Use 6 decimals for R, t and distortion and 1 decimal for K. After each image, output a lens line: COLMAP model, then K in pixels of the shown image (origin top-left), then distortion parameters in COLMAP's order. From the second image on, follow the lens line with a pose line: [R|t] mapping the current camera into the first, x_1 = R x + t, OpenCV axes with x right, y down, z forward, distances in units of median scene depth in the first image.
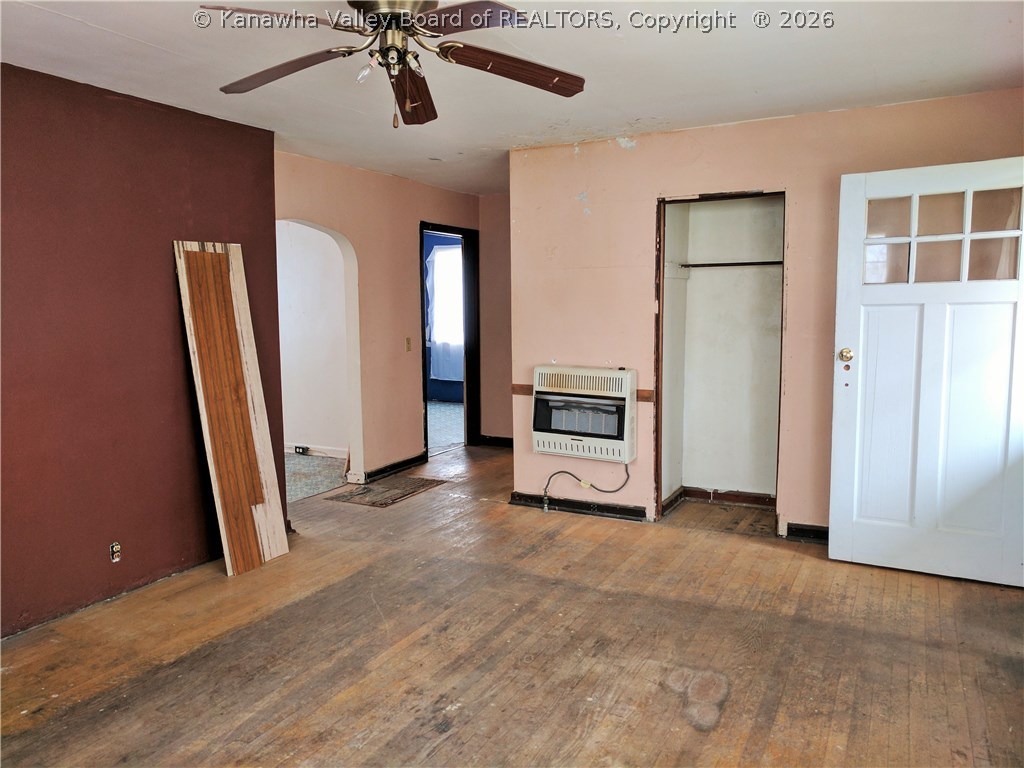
lens RADIAL K [[771.7, 0, 514.3], [0, 771.7, 383.0], [0, 0, 1]] dist [-0.005324, 0.016448]
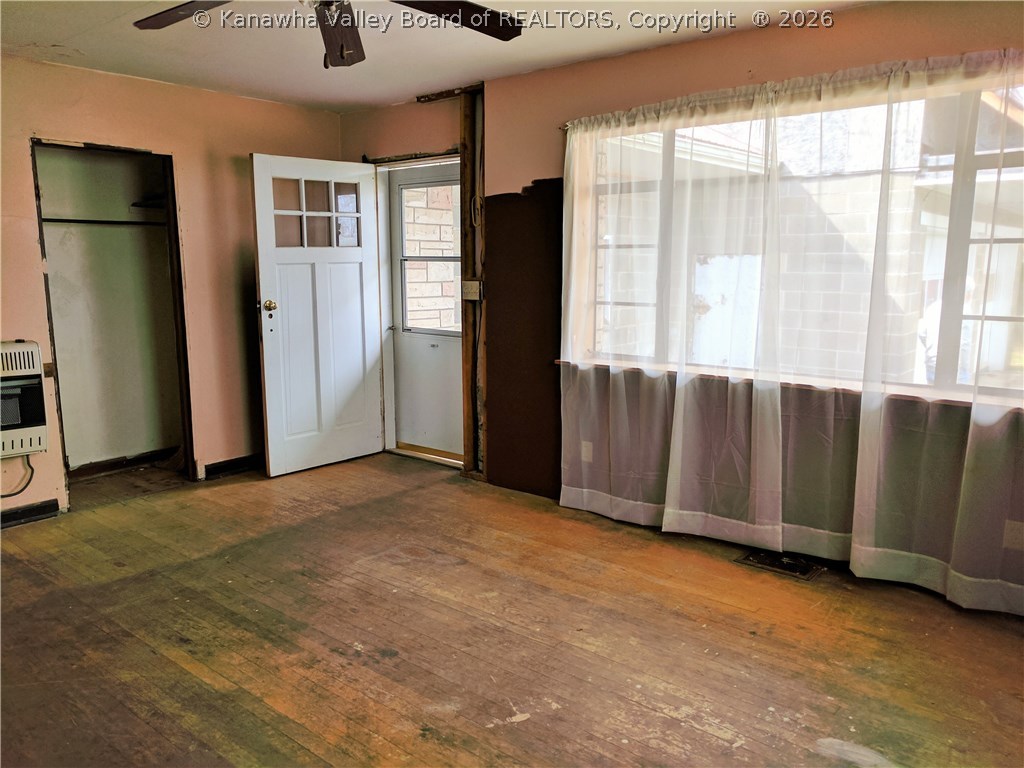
lens RADIAL K [[771.7, 0, 515.0], [0, 771.7, 388.2], [0, 0, 1]] dist [-0.005324, 0.016448]
pose [[0.204816, -0.147744, 0.967586, -0.718409], [0.104969, 0.986157, 0.128360, -0.024908], [-0.973156, 0.075276, 0.217489, 0.393661]]
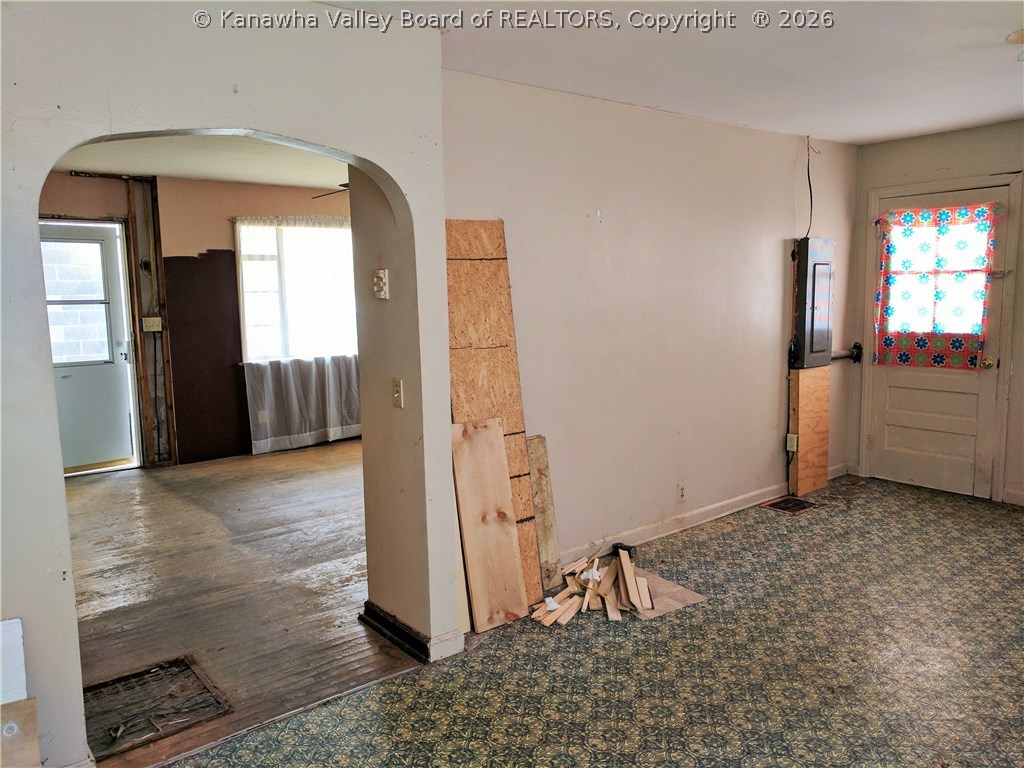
lens RADIAL K [[771.7, 0, 514.1], [0, 771.7, 380.8], [0, 0, 1]] dist [-0.005324, 0.016448]
pose [[-0.923666, -0.018533, 0.382750, -0.842790], [0.068242, 0.974908, 0.211891, -0.171236], [-0.377073, 0.221836, -0.899225, 1.629706]]
